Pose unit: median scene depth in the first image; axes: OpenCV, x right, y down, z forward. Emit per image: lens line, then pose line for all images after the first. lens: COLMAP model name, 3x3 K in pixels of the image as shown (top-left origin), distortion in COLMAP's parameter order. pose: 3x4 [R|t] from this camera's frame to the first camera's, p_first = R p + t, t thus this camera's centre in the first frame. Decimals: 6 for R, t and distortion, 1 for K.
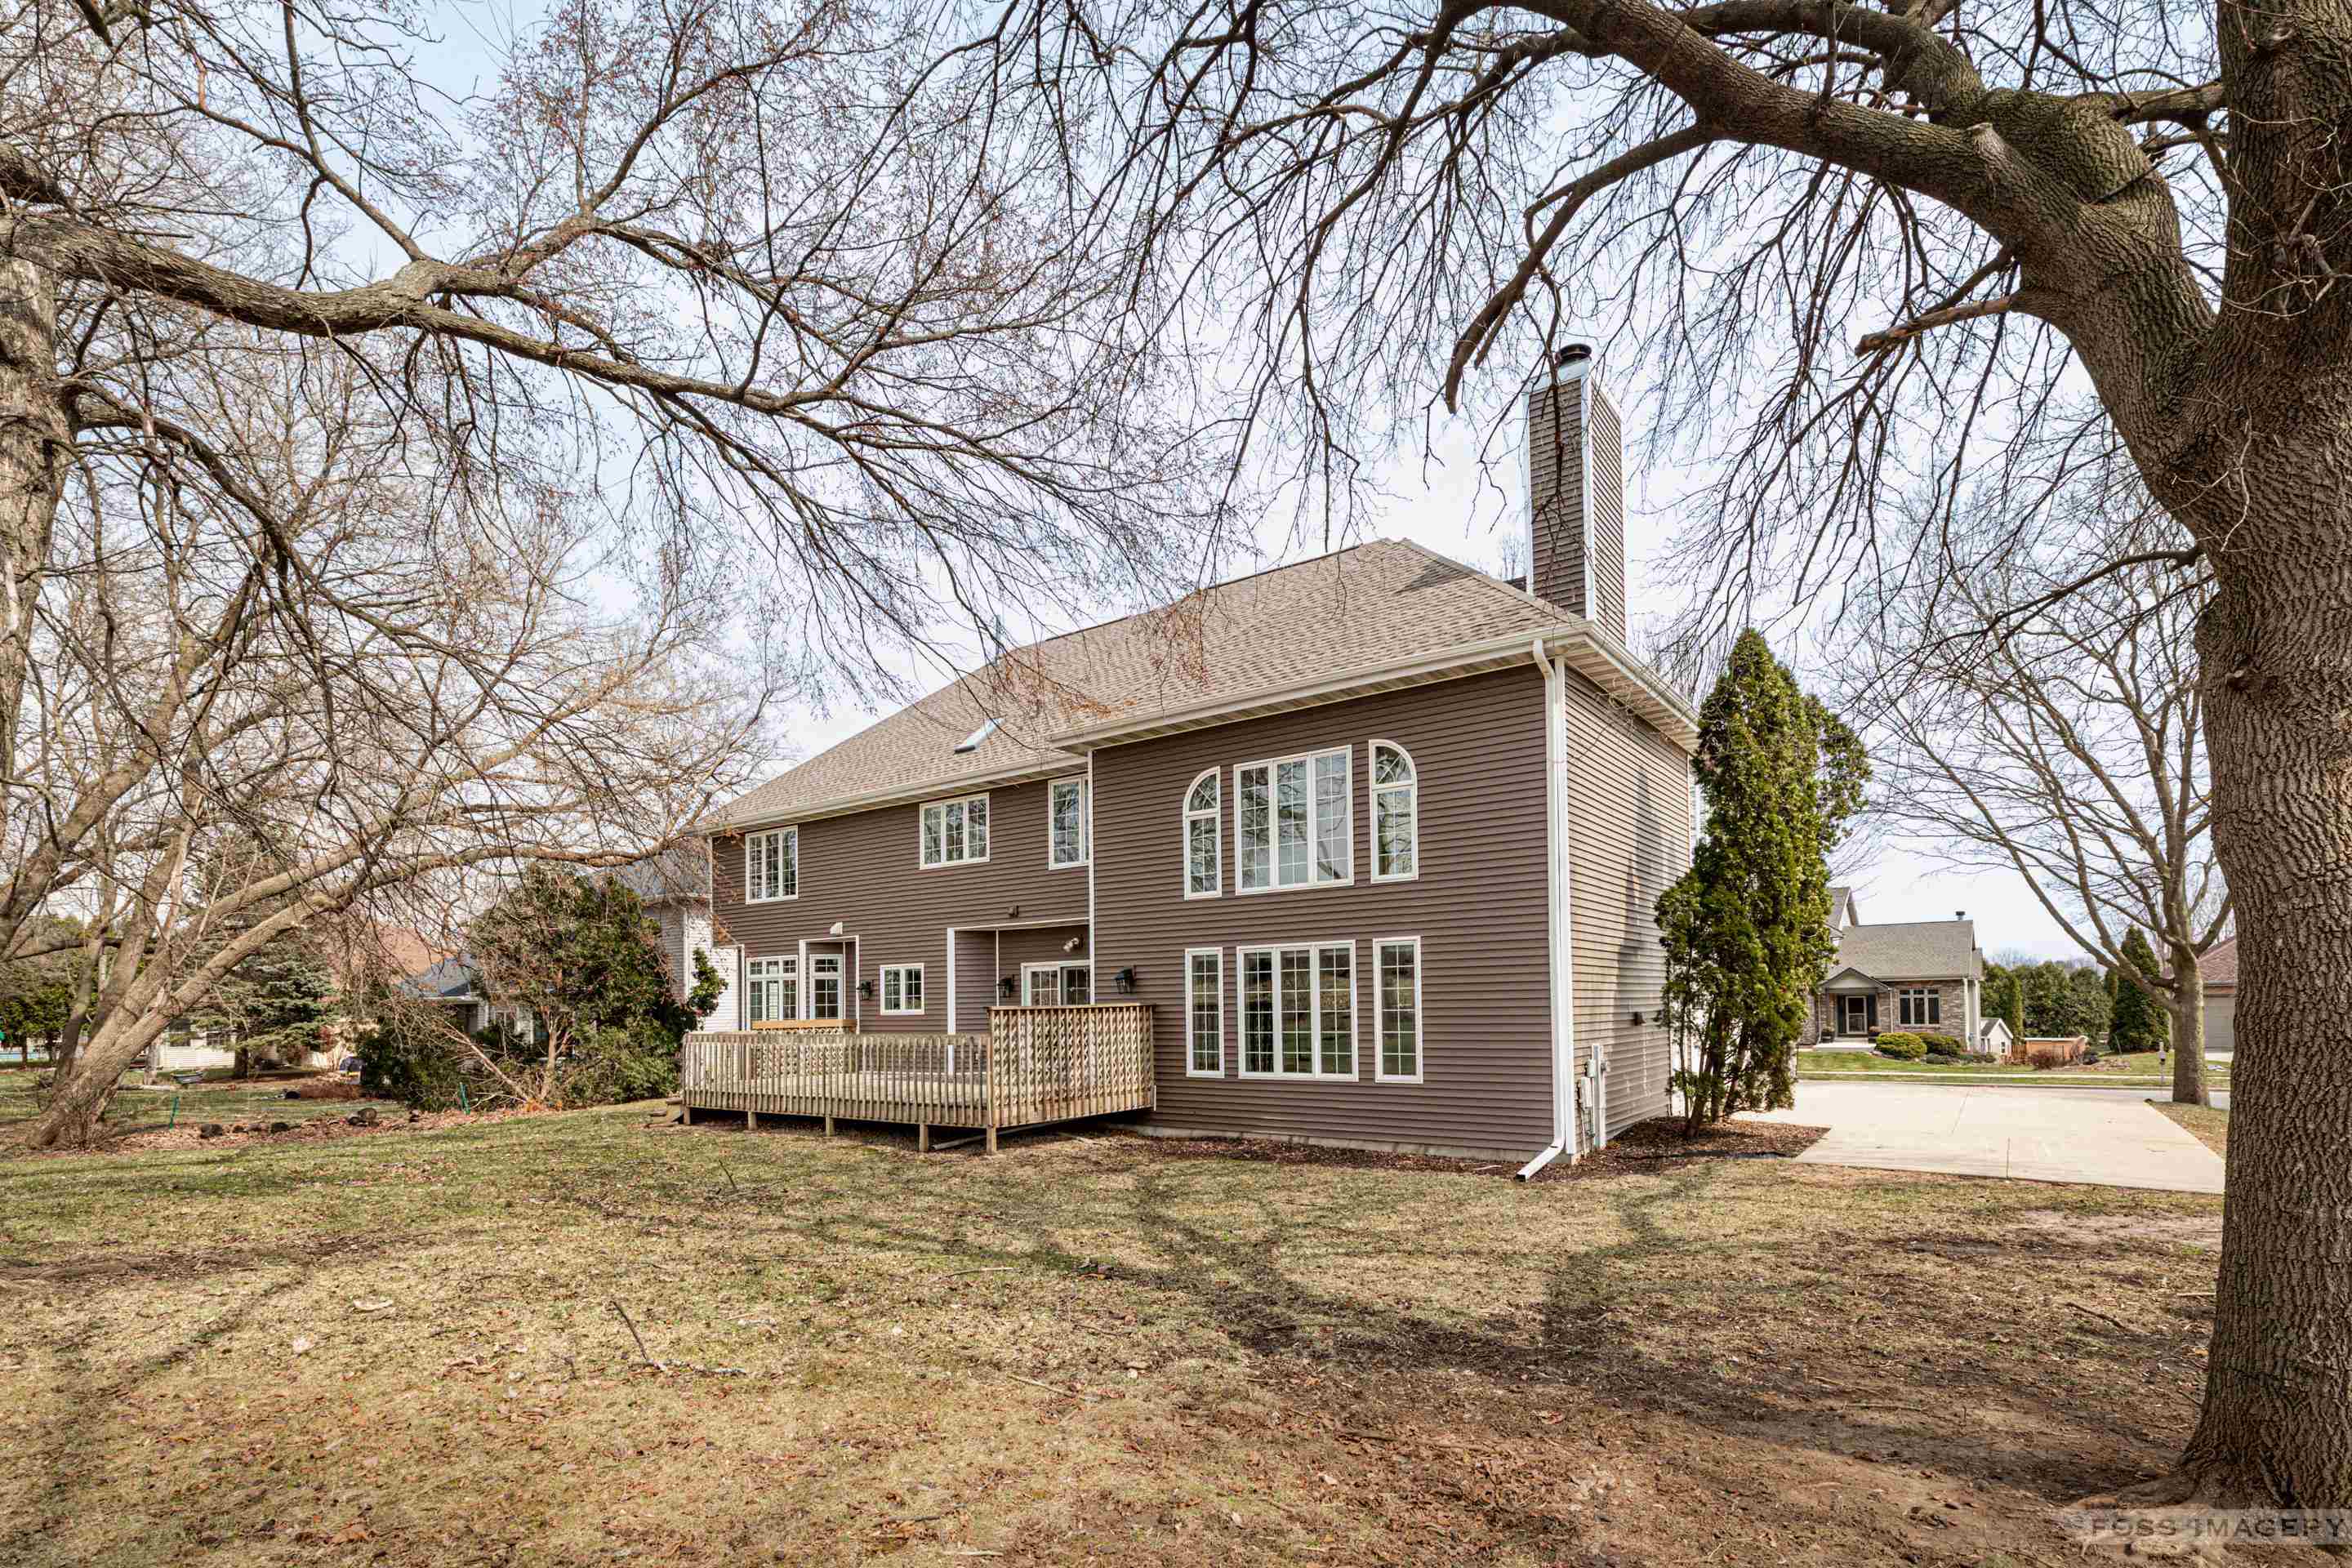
lens RADIAL K [[1119.6, 0, 1198.4], [0, 1119.6, 778.1], [0, 0, 1]] dist [0.002394, 0.000464]
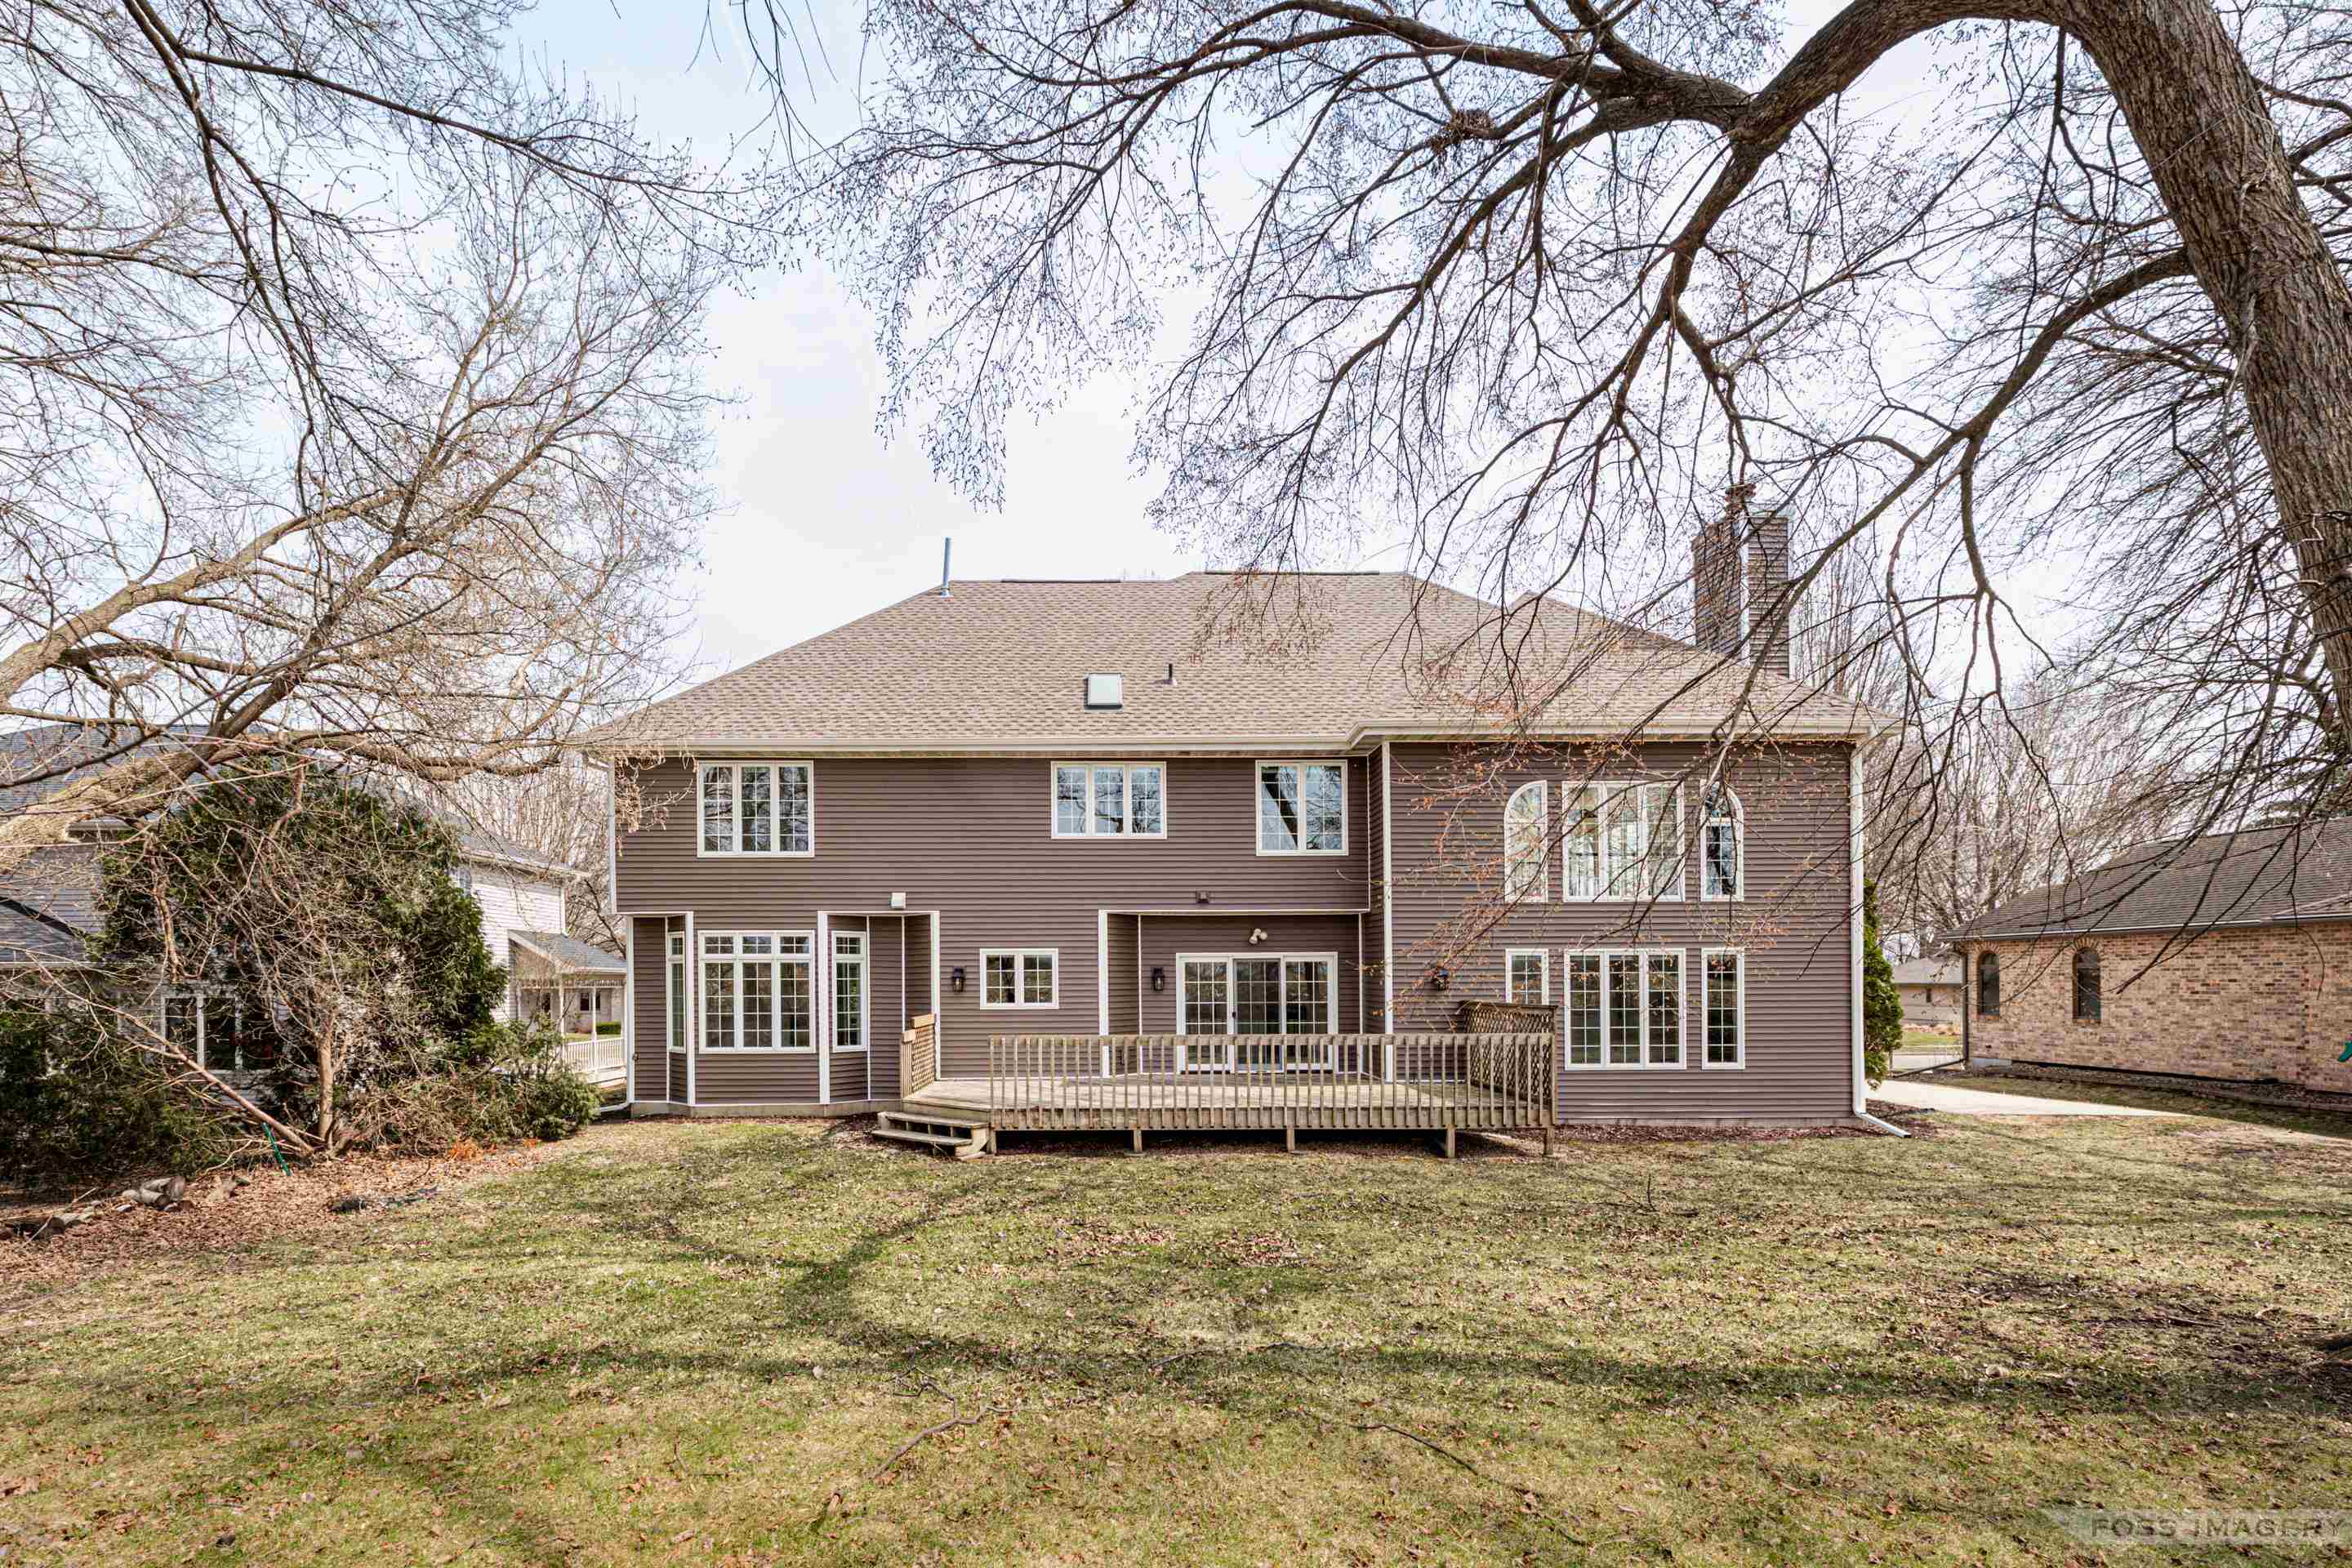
lens RADIAL K [[1119.6, 0, 1198.4], [0, 1119.6, 778.1], [0, 0, 1]] dist [0.002394, 0.000464]
pose [[0.798528, 0.125888, 0.588647, -0.842292], [-0.128688, 0.990981, -0.037359, 0.067230], [-0.588041, -0.045920, 0.807527, 0.314147]]
